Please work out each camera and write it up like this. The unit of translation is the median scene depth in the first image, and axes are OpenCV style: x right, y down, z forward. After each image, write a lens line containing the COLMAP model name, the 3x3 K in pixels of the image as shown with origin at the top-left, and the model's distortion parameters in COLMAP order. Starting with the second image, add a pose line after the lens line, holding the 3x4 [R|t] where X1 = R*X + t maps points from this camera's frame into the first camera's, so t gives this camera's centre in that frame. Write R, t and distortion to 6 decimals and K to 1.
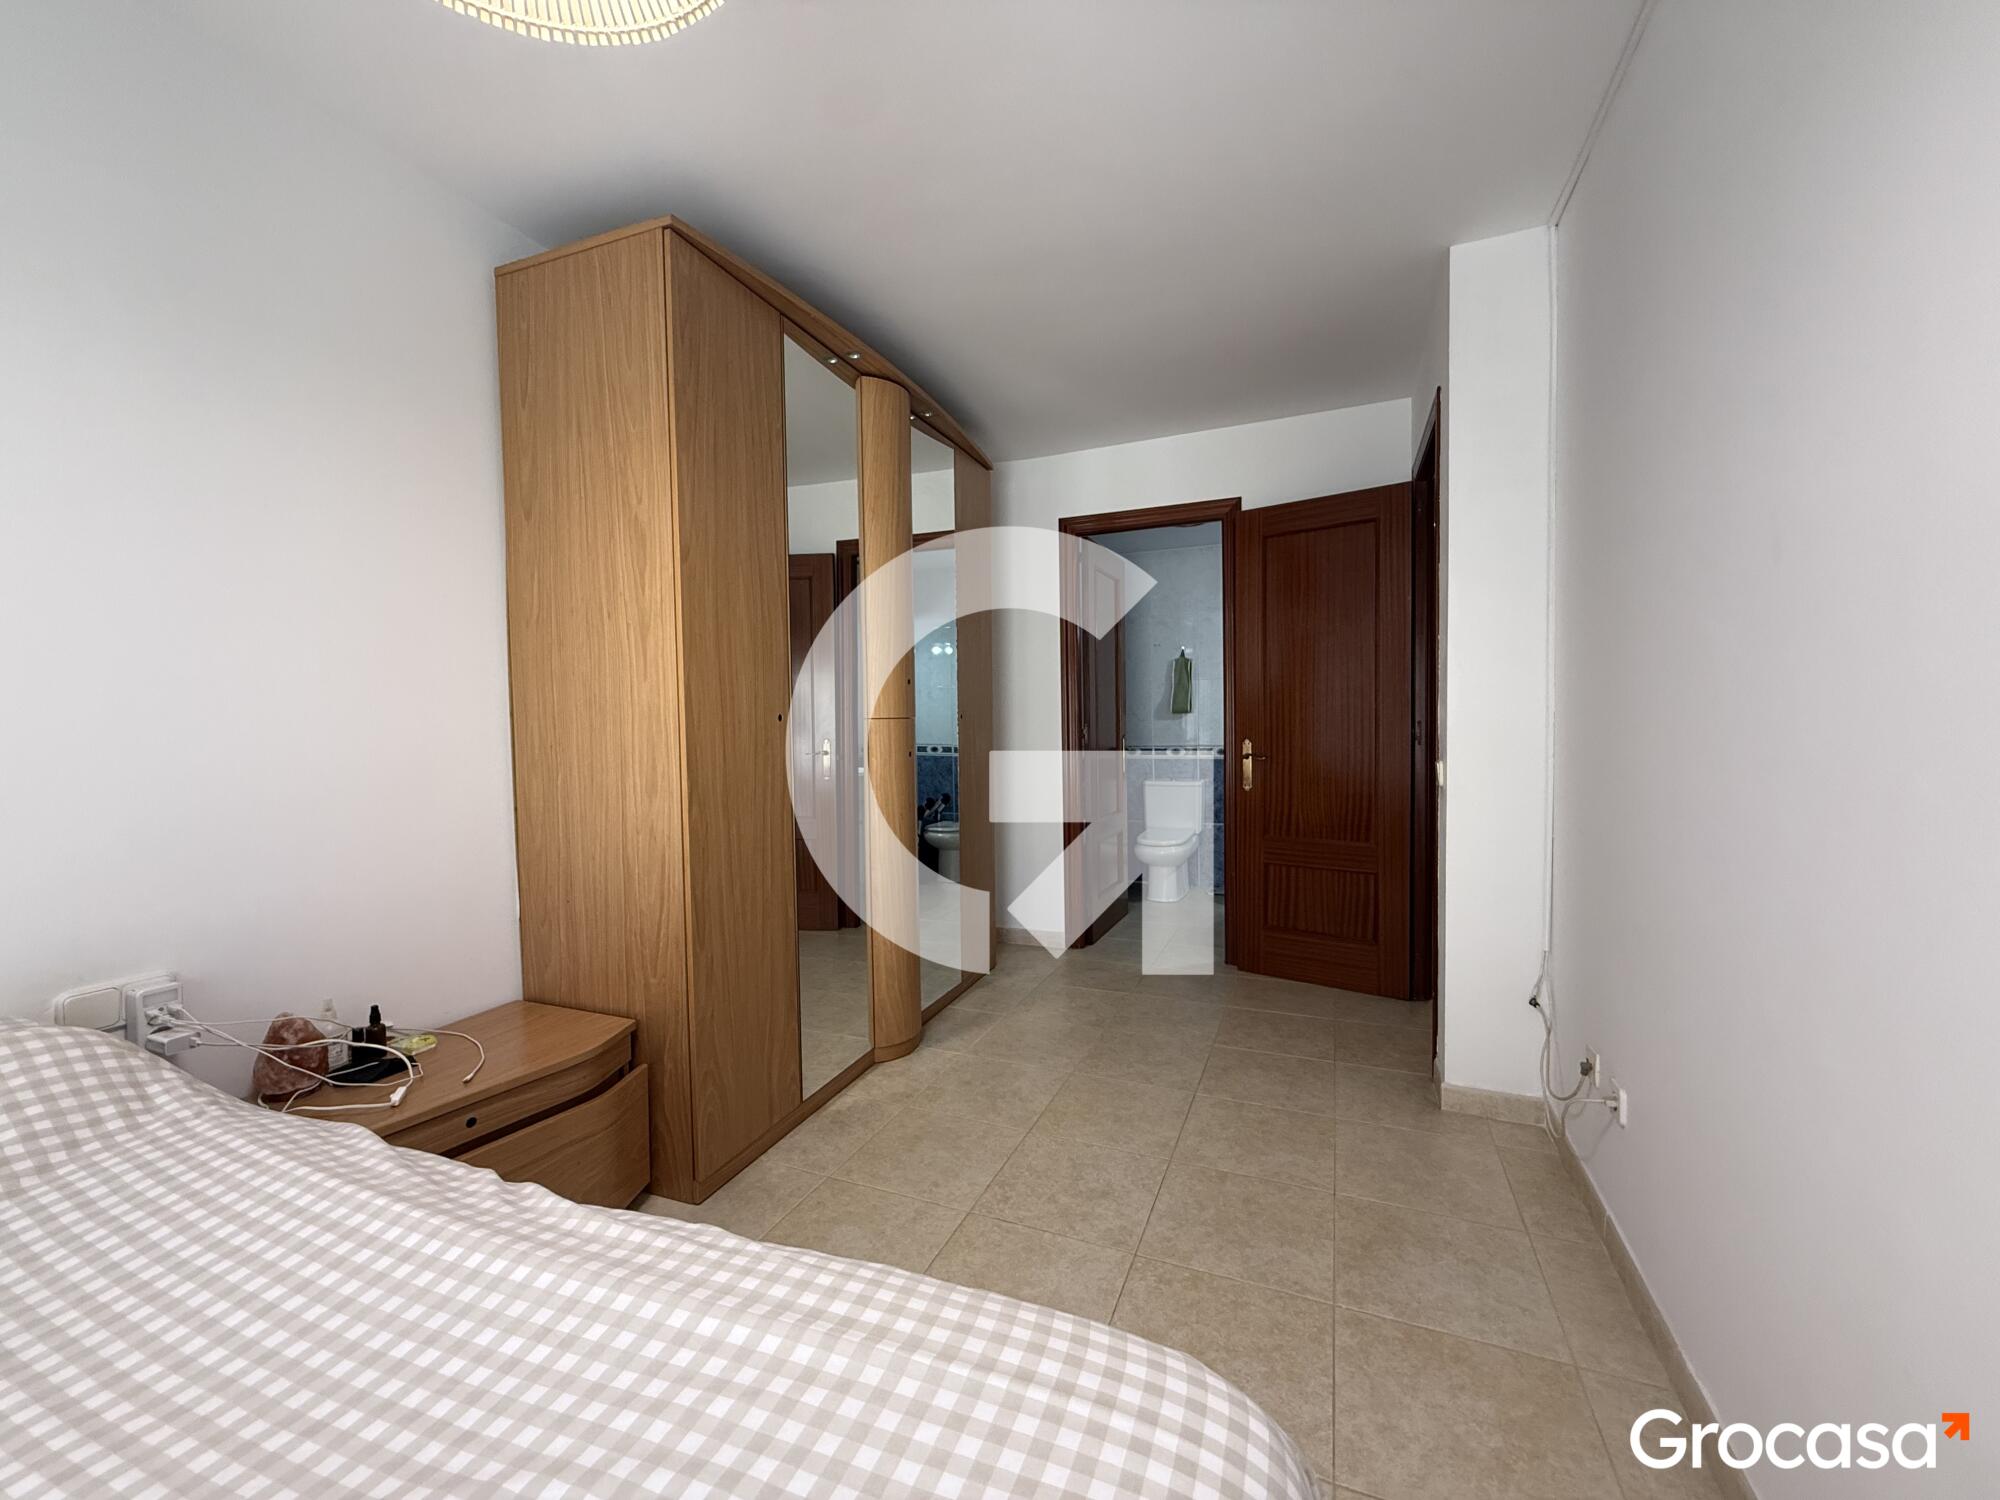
lens RADIAL K [[798.3, 0, 997.5], [0, 798.3, 751.8], [0, 0, 1]] dist [0.000107, 0.000001]
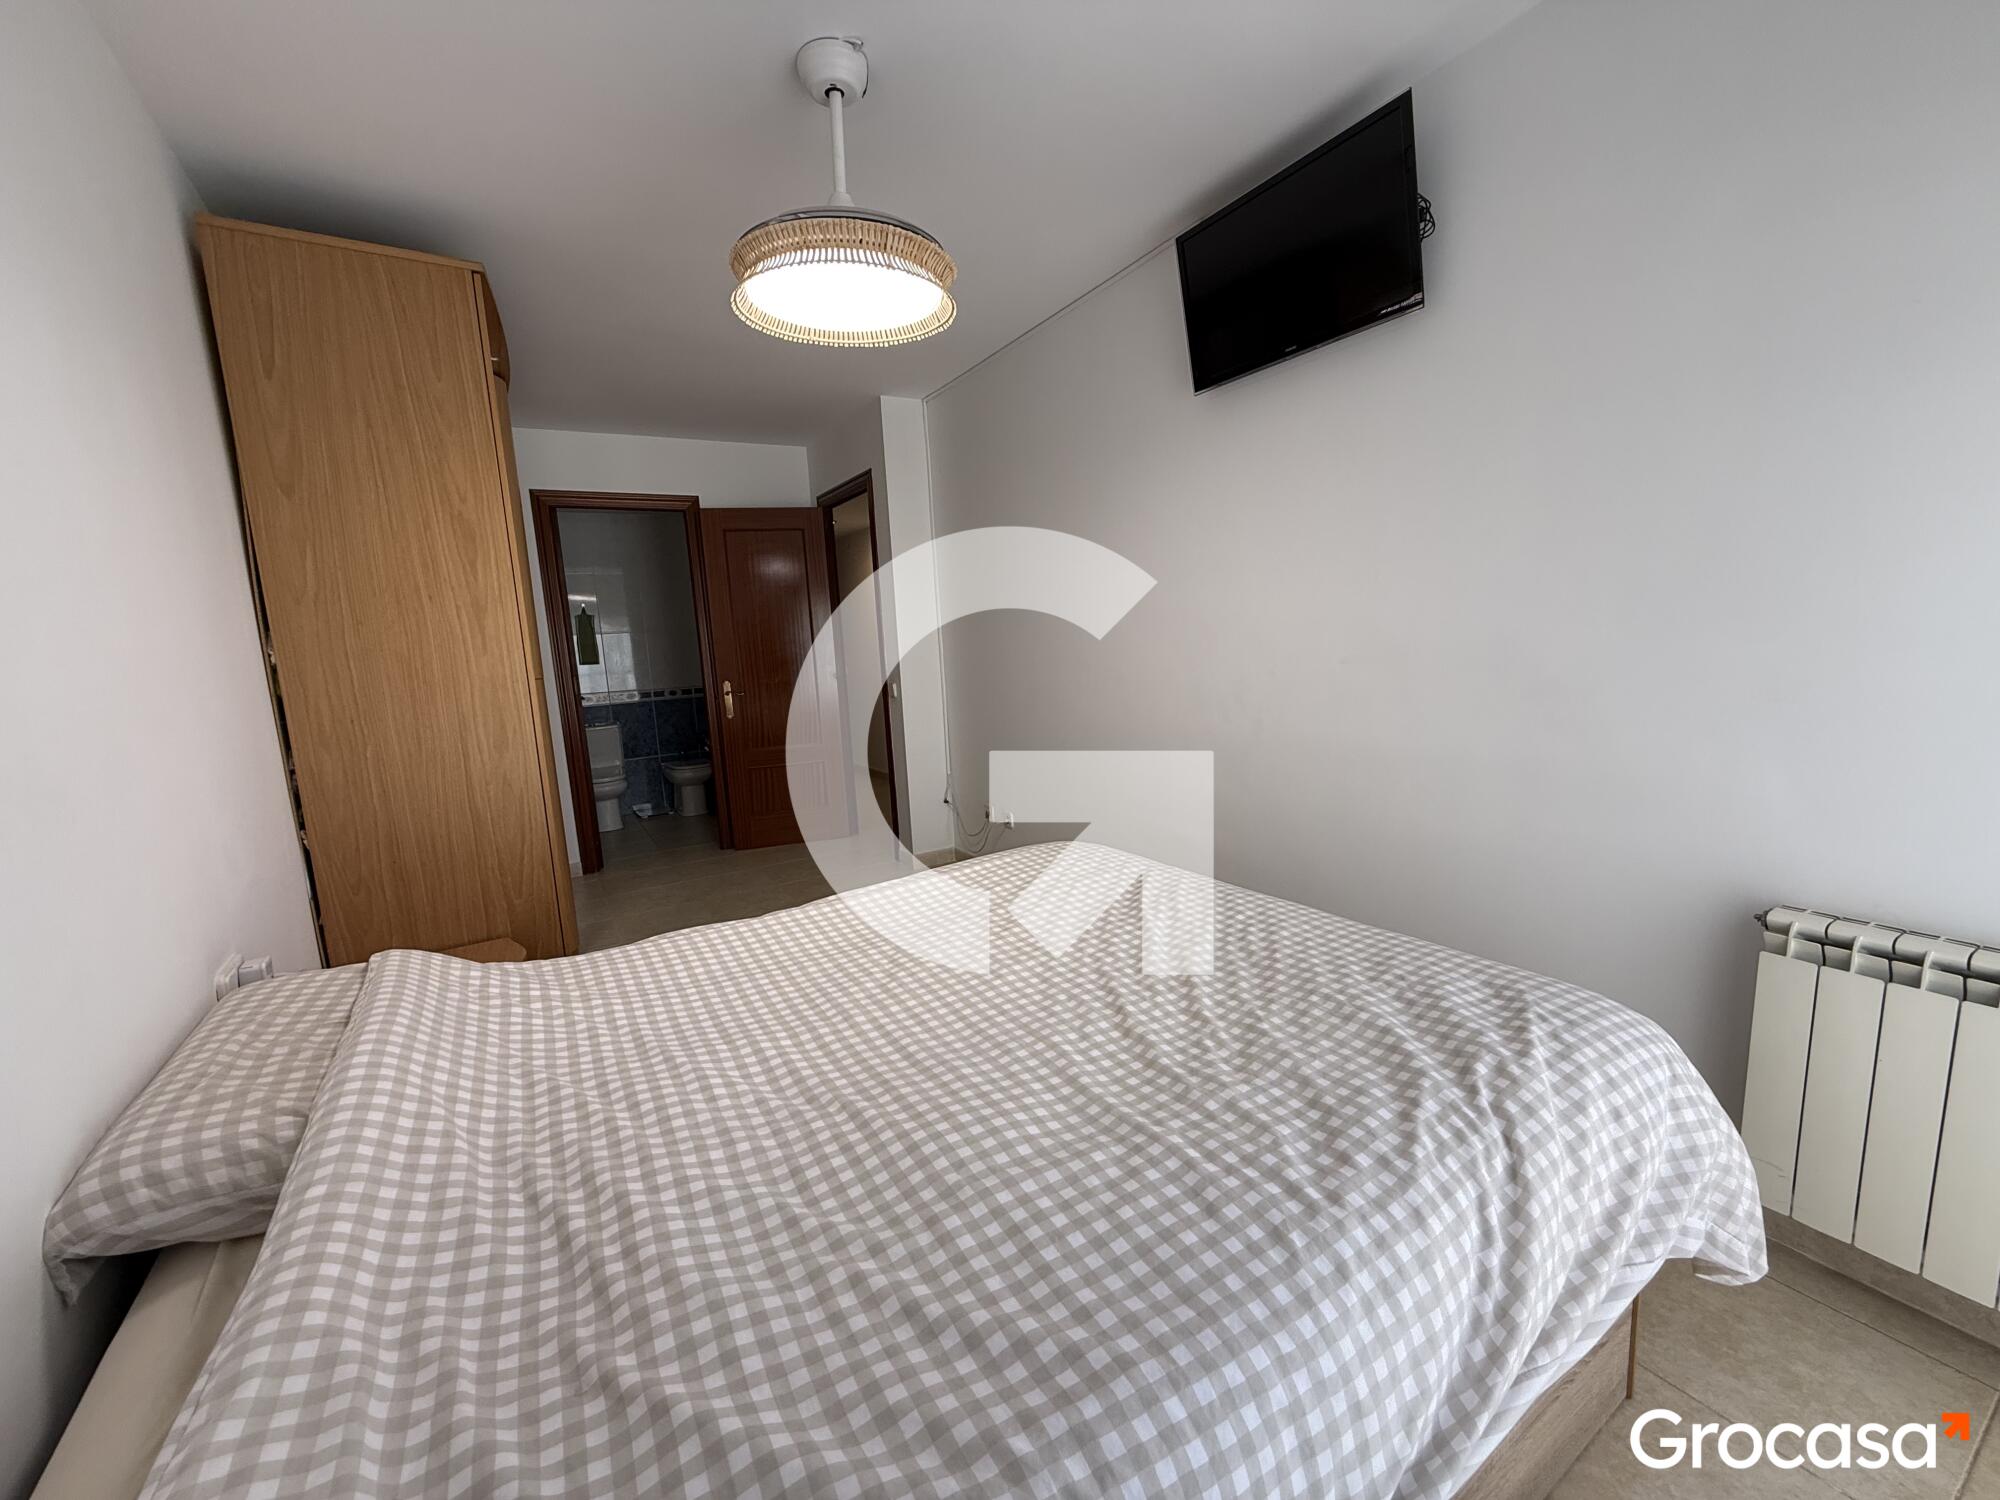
lens RADIAL K [[798.3, 0, 992.9], [0, 798.3, 752.4], [0, 0, 1]] dist [0.000107, 0.000001]
pose [[0.588902, -0.134521, 0.796931, -0.818410], [0.078478, 0.990909, 0.109272, -0.013330], [-0.804385, -0.001809, 0.594105, -0.269313]]
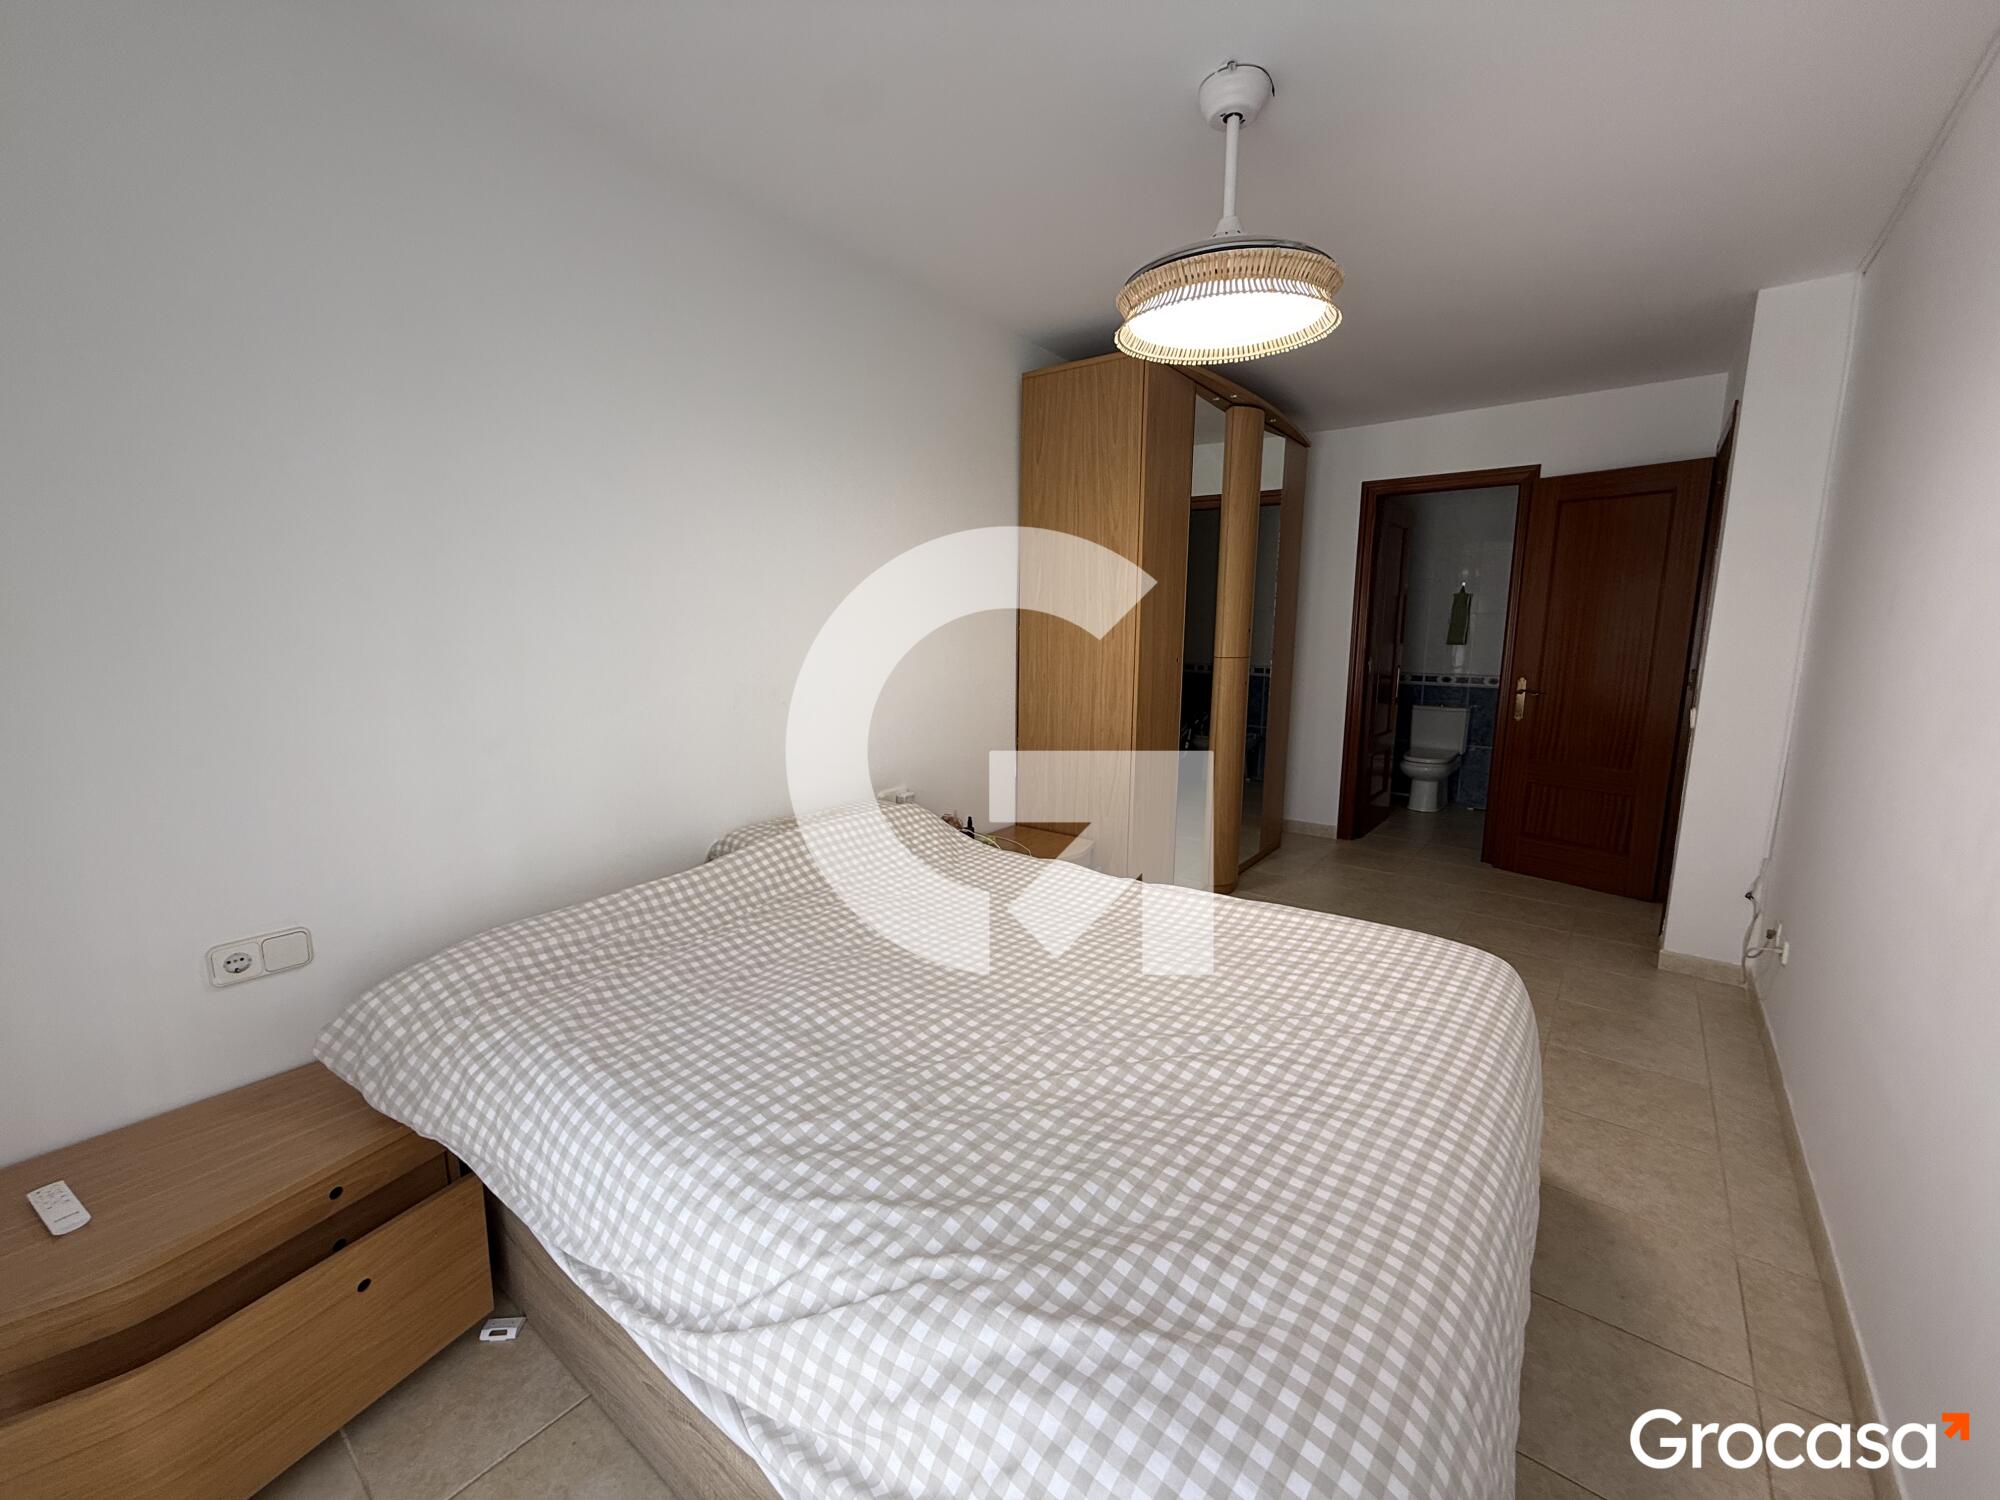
lens RADIAL K [[798.3, 0, 995.7], [0, 798.3, 750.1], [0, 0, 1]] dist [0.000107, 0.000001]
pose [[0.962052, 0.063687, -0.265329, -0.188247], [-0.031723, 0.991892, 0.123060, -0.047115], [0.271015, -0.109973, 0.956272, -0.565794]]
